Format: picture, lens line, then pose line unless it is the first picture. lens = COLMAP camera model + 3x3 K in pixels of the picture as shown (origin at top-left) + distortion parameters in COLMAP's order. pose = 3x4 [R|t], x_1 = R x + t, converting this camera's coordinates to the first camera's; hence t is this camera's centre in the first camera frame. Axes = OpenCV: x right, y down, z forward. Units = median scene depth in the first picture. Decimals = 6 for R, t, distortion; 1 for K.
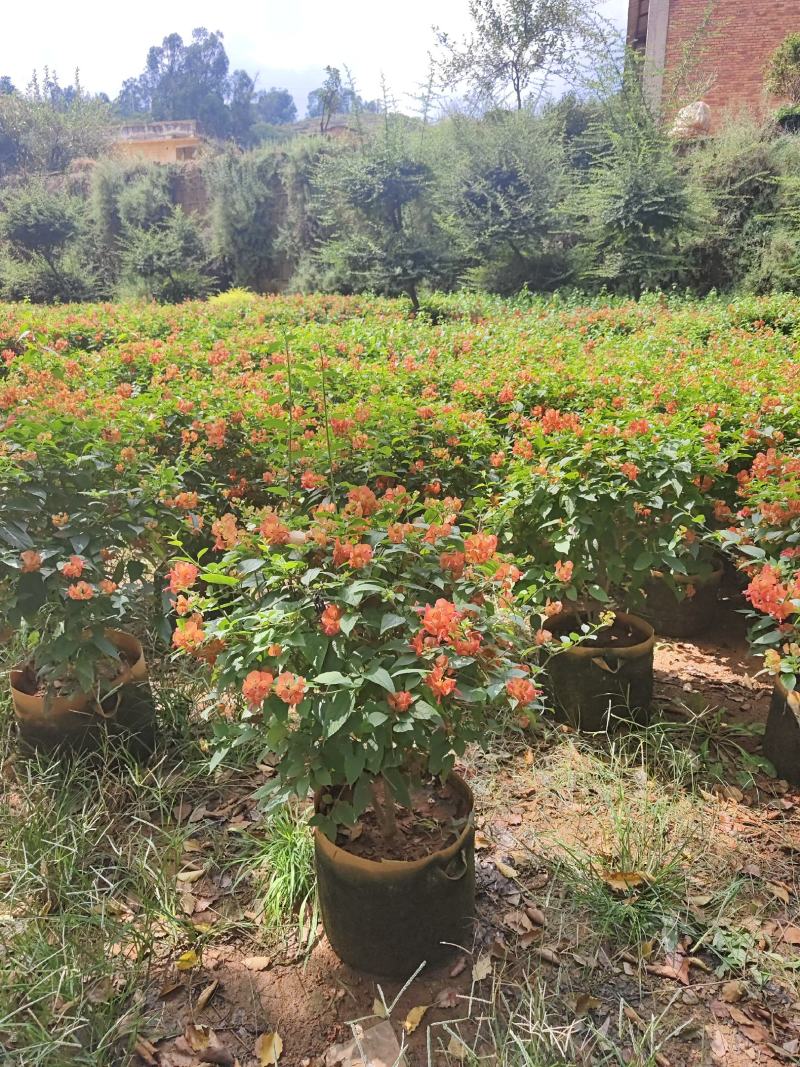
lens RADIAL K [[738.3, 0, 416.0], [0, 738.3, 517.4], [0, 0, 1]] dist [0.029737, -0.029010]
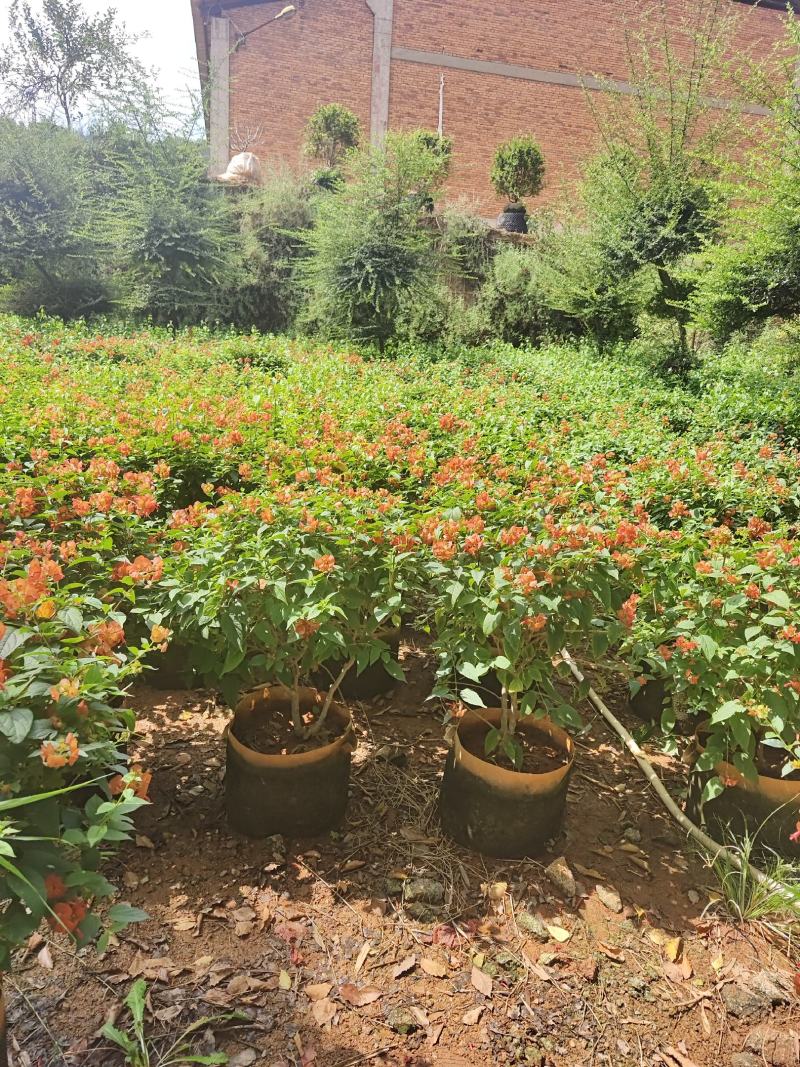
lens RADIAL K [[738.3, 0, 400.2], [0, 738.3, 513.0], [0, 0, 1]] dist [0.029737, -0.029010]
pose [[0.895434, -0.045058, 0.442909, 0.121312], [0.064658, 0.997479, -0.029244, 0.003498], [-0.440474, 0.054824, 0.896090, -0.031196]]
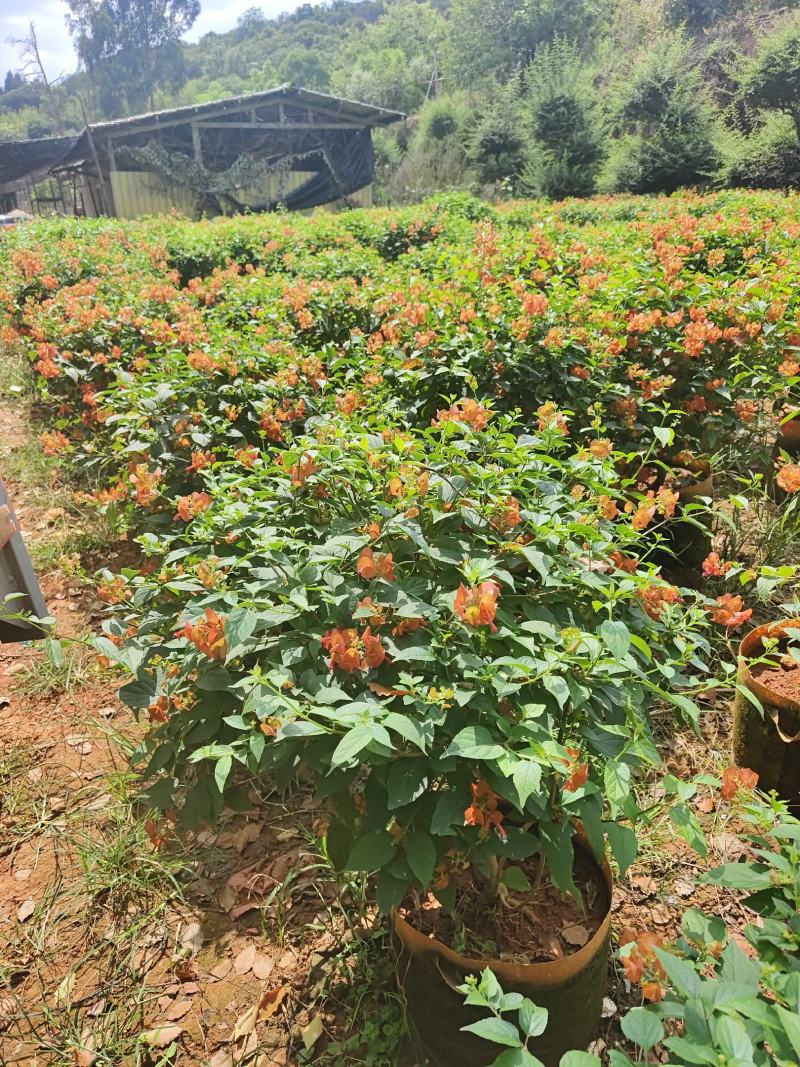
lens RADIAL K [[738.3, 0, 392.3], [0, 738.3, 544.8], [0, 0, 1]] dist [0.029737, -0.029010]
pose [[0.713900, 0.266057, -0.647735, -0.310678], [-0.152165, 0.961847, 0.227369, -0.094464], [0.683515, -0.063756, 0.727147, 0.297582]]
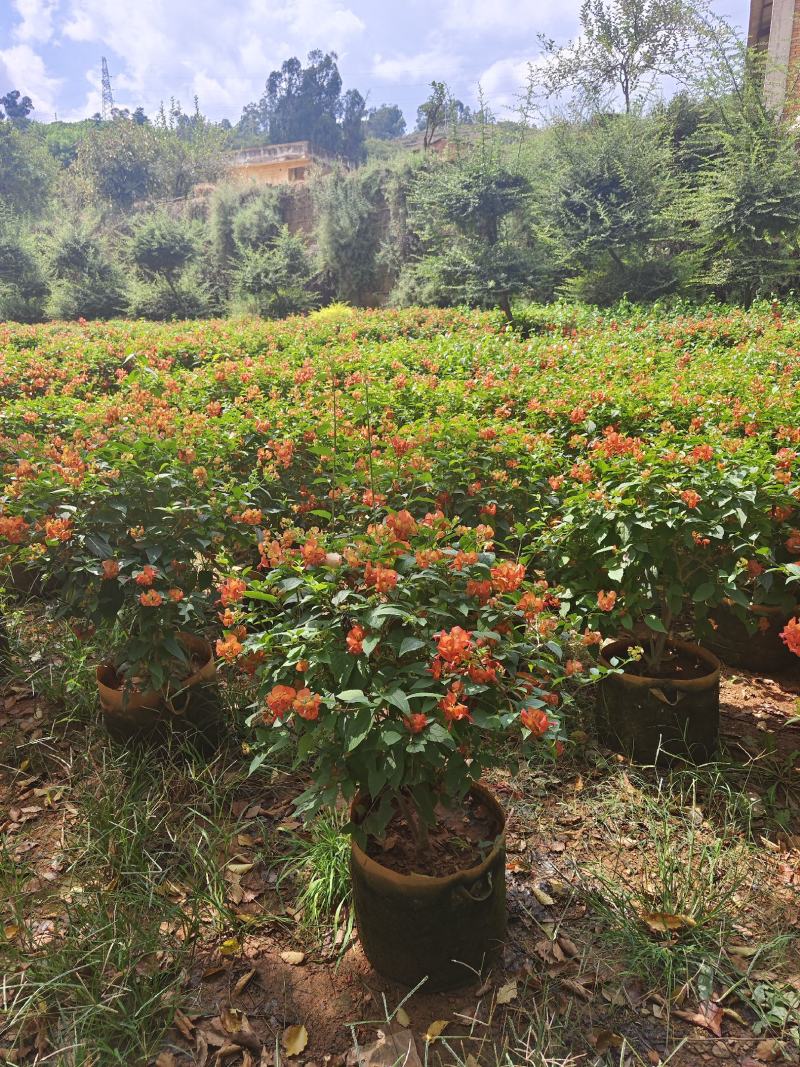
lens RADIAL K [[738.3, 0, 389.2], [0, 738.3, 518.8], [0, 0, 1]] dist [0.029737, -0.029010]
pose [[0.985811, 0.028665, -0.165391, 0.012818], [-0.030292, 0.999514, -0.007323, -0.003634], [0.165100, 0.012229, 0.986201, -0.004745]]
